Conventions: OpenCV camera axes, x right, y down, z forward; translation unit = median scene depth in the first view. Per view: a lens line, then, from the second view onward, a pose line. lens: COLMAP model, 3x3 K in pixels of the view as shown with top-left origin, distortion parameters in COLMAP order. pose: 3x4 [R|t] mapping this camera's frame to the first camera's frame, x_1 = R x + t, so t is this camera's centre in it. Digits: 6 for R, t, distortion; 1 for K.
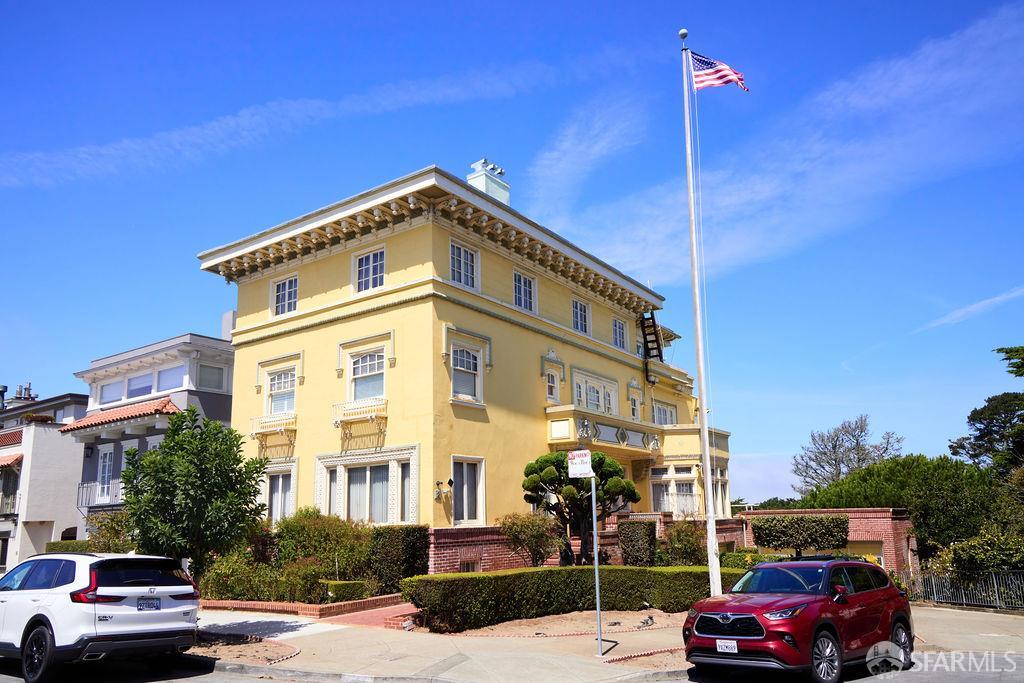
lens RADIAL K [[779.2, 0, 527.1], [0, 779.2, 381.7], [0, 0, 1]] dist [0.010593, -0.008269]
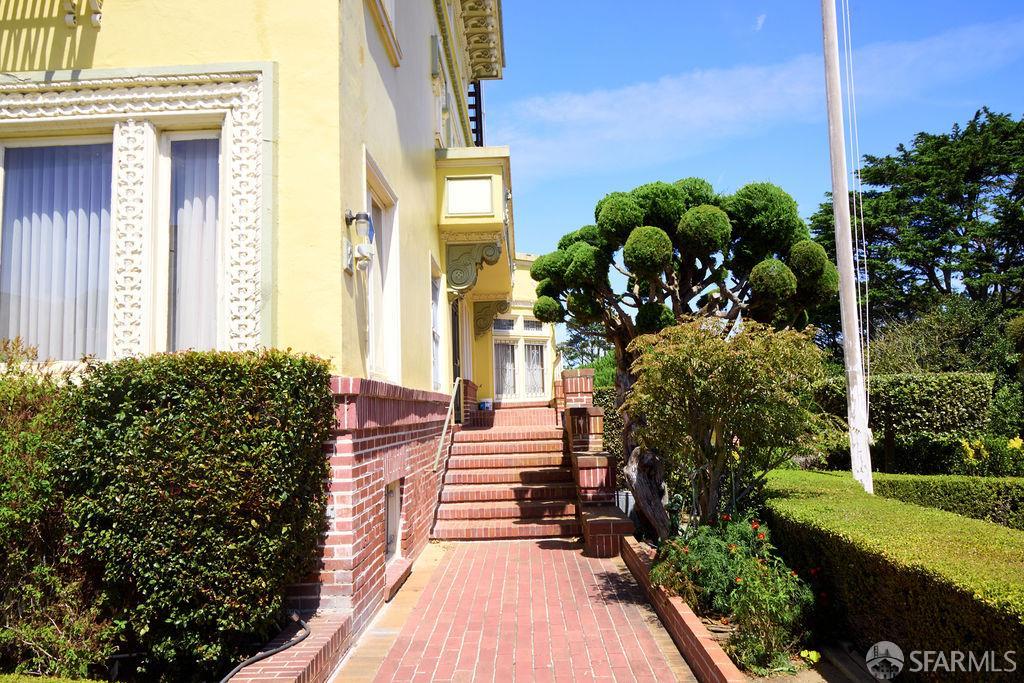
lens RADIAL K [[699.2, 0, 520.3], [0, 699.2, 344.7], [0, 0, 1]] dist [0.000079, -0.004306]
pose [[0.820124, 0.053437, 0.569685, -0.194736], [-0.087651, 0.995611, 0.032794, 0.154668], [-0.565432, -0.076829, 0.821209, 0.727579]]
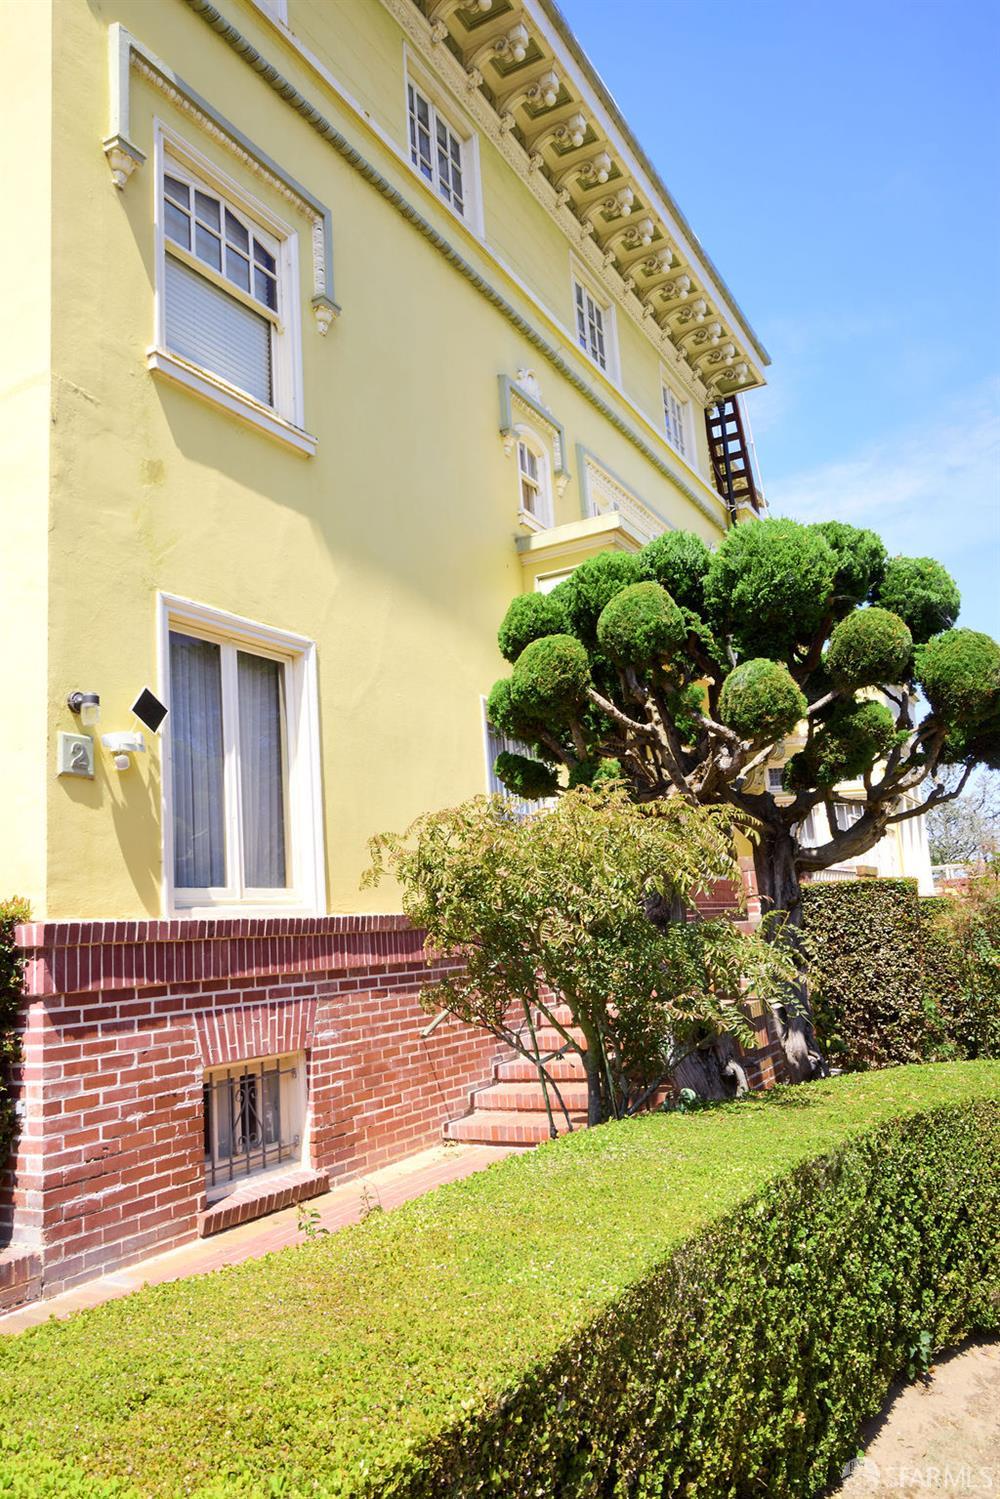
lens RADIAL K [[1098.5, 0, 535.1], [0, 1098.5, 755.2], [0, 0, 1]] dist [0.013807, -0.002469]
pose [[0.992323, -0.024810, 0.121161, -0.029502], [0.024144, 0.999684, 0.006967, 0.138691], [-0.121295, -0.003988, 0.992608, 0.669937]]
